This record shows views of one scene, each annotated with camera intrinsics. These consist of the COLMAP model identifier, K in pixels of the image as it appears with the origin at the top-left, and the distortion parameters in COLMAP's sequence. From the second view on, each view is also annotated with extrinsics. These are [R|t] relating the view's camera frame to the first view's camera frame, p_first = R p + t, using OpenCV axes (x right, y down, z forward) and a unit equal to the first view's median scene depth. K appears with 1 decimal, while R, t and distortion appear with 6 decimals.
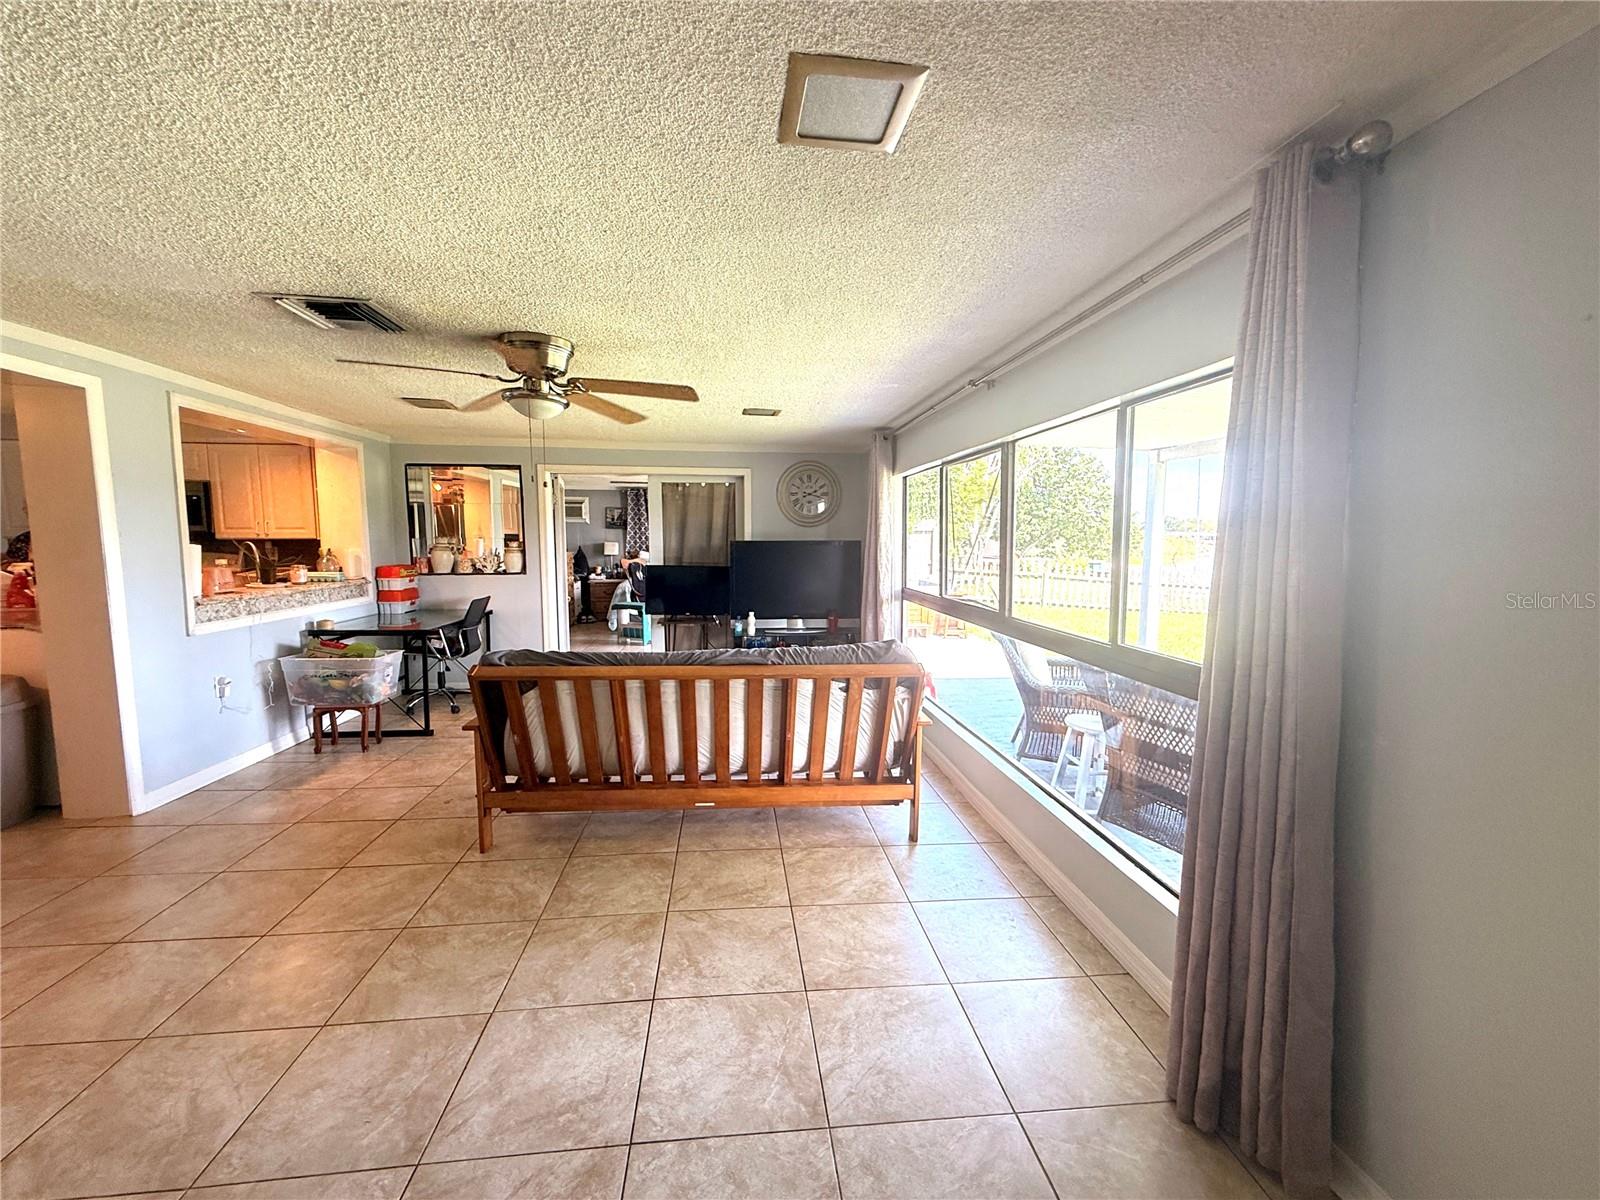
lens RADIAL K [[640.4, 0, 798.2], [0, 640.4, 600.1], [0, 0, 1]] dist [-0.001521, 0.000072]
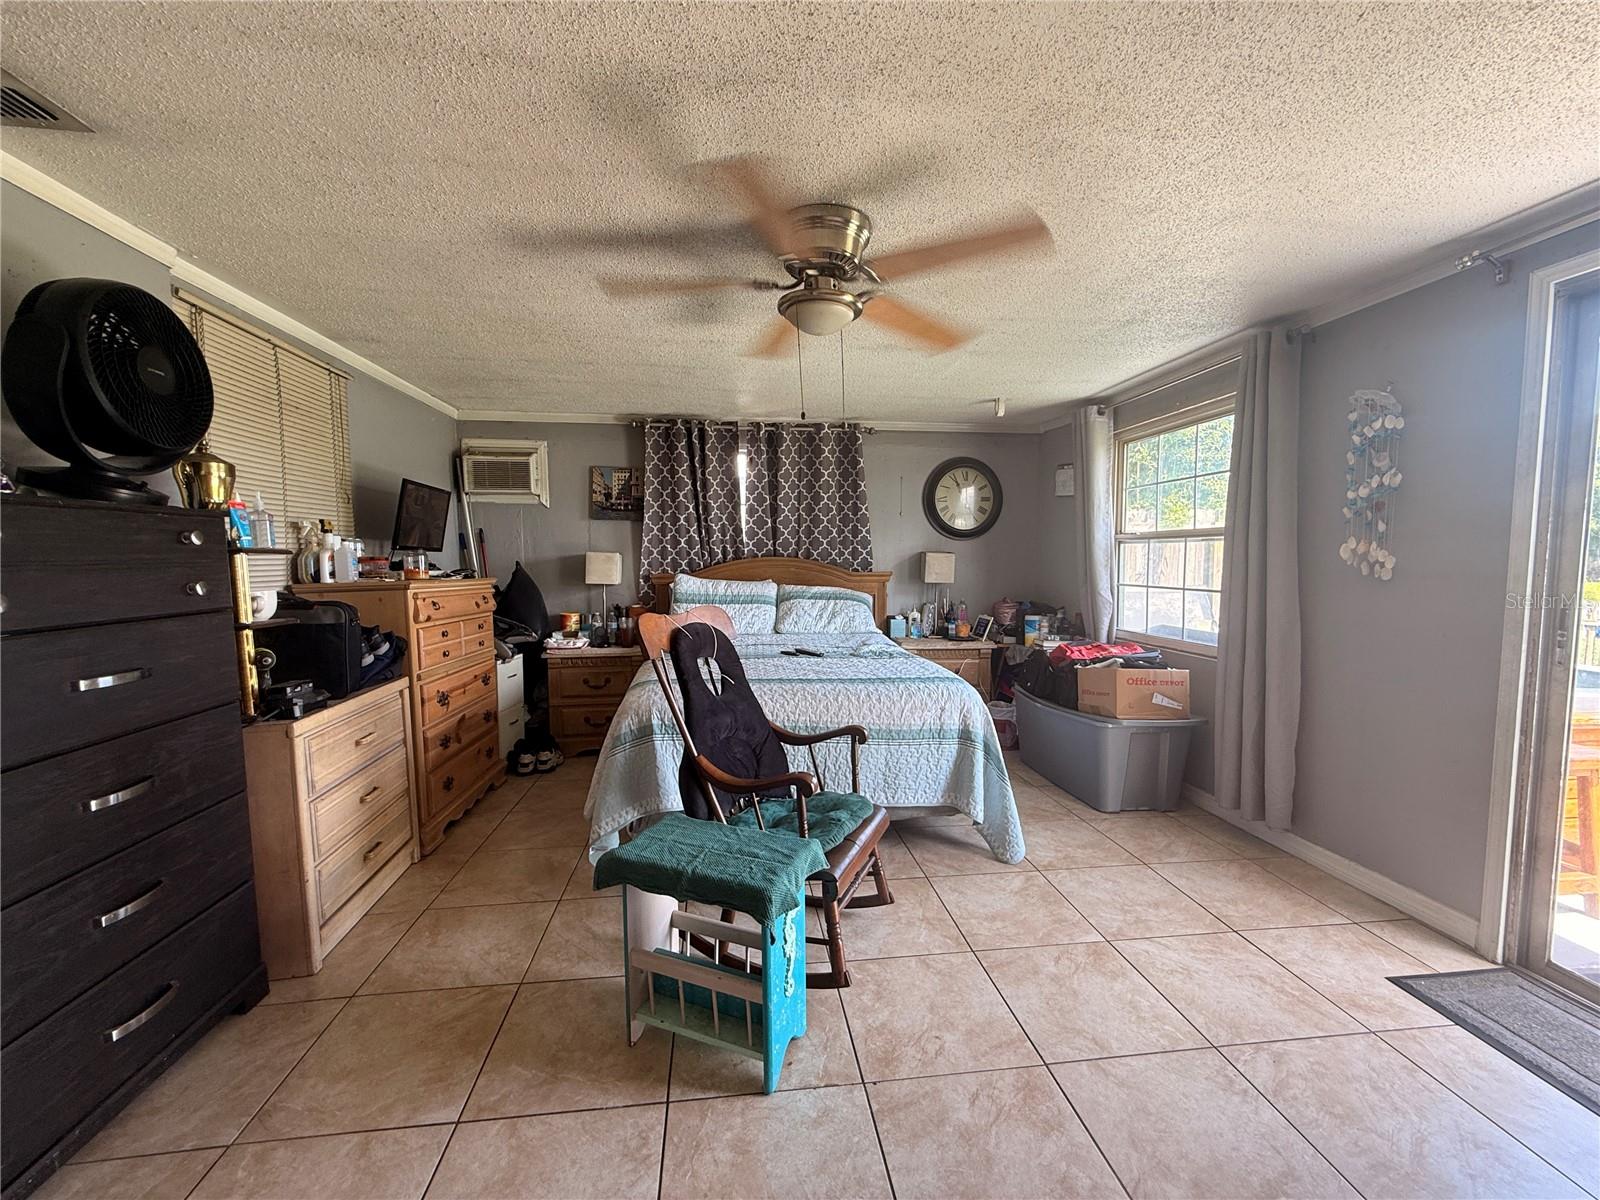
lens RADIAL K [[640.4, 0, 798.2], [0, 640.4, 600.1], [0, 0, 1]] dist [-0.001521, 0.000072]
pose [[0.999973, -0.004564, 0.005720, -0.207302], [0.004715, 0.999635, -0.026615, -0.059300], [-0.005596, 0.026641, 0.999629, 0.719821]]
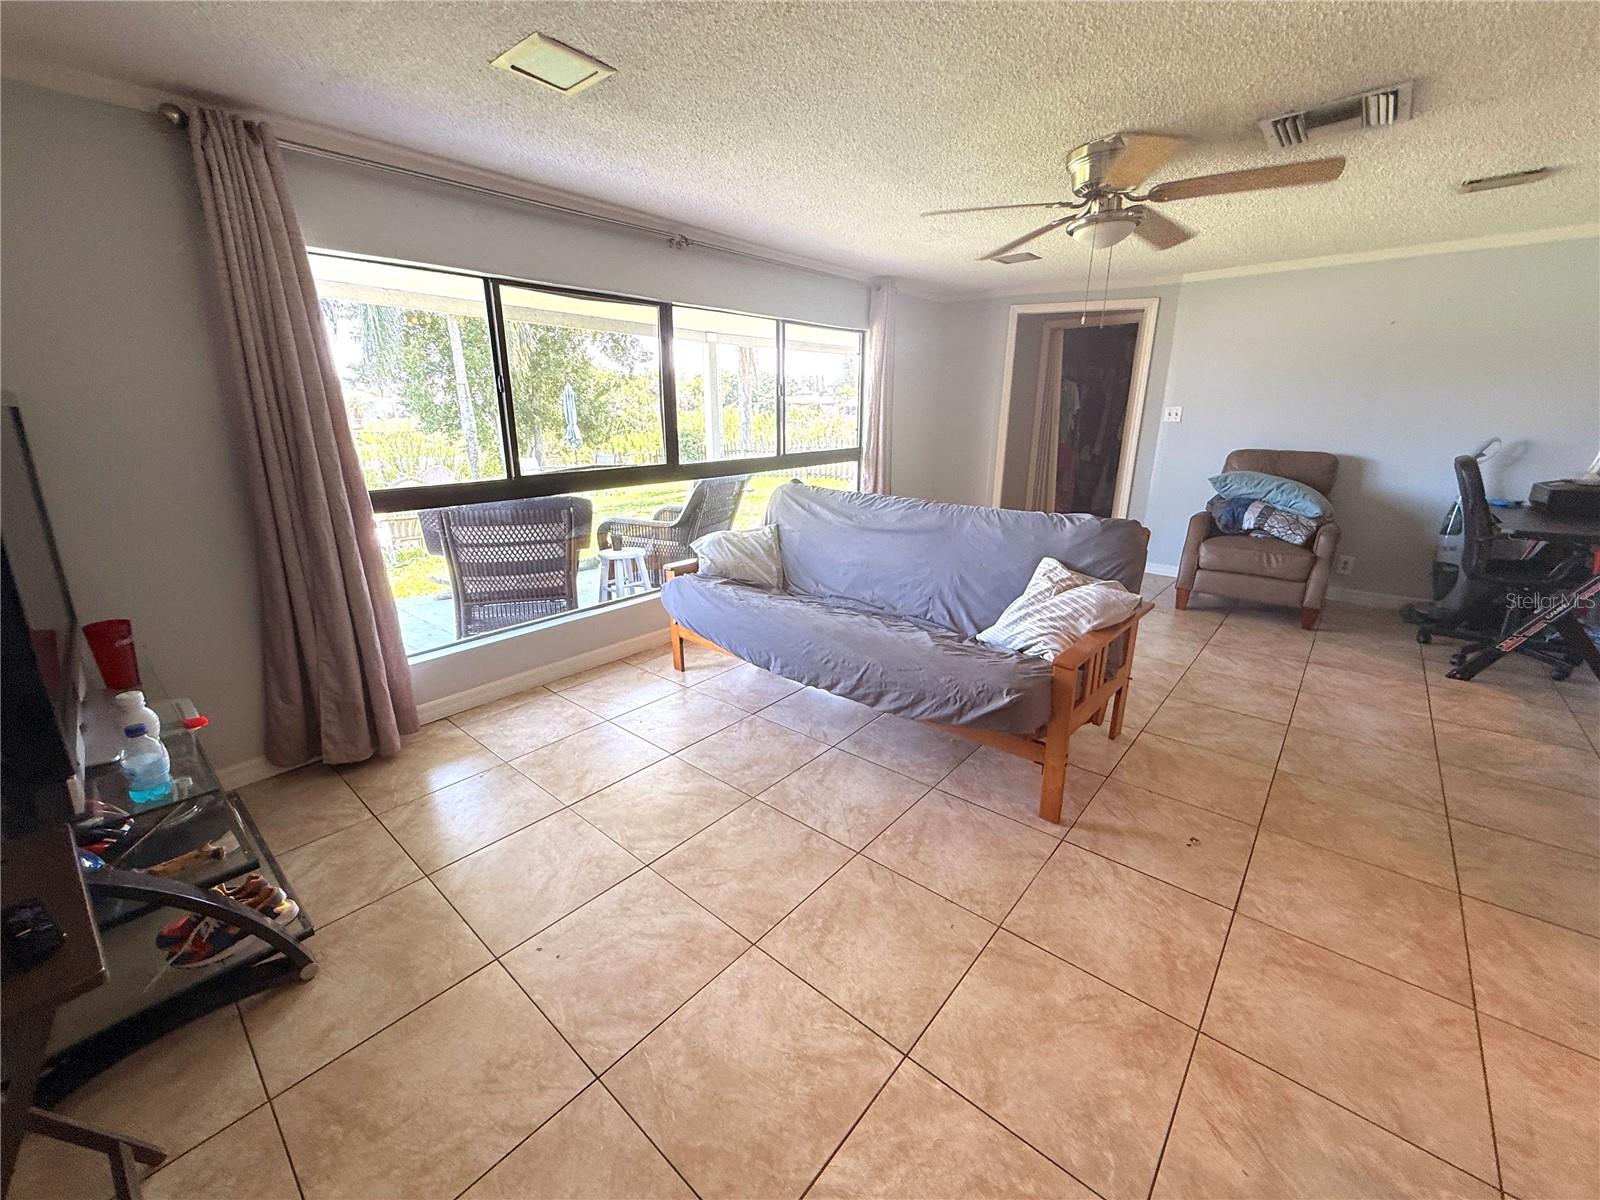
lens RADIAL K [[642.2, 0, 797.0], [0, 642.2, 602.2], [0, 0, 1]] dist [0.001201, 0.000402]
pose [[-0.678338, -0.211453, 0.703665, -0.245168], [0.076486, 0.932169, 0.353852, -0.048761], [-0.730758, 0.293852, -0.616152, 0.574243]]
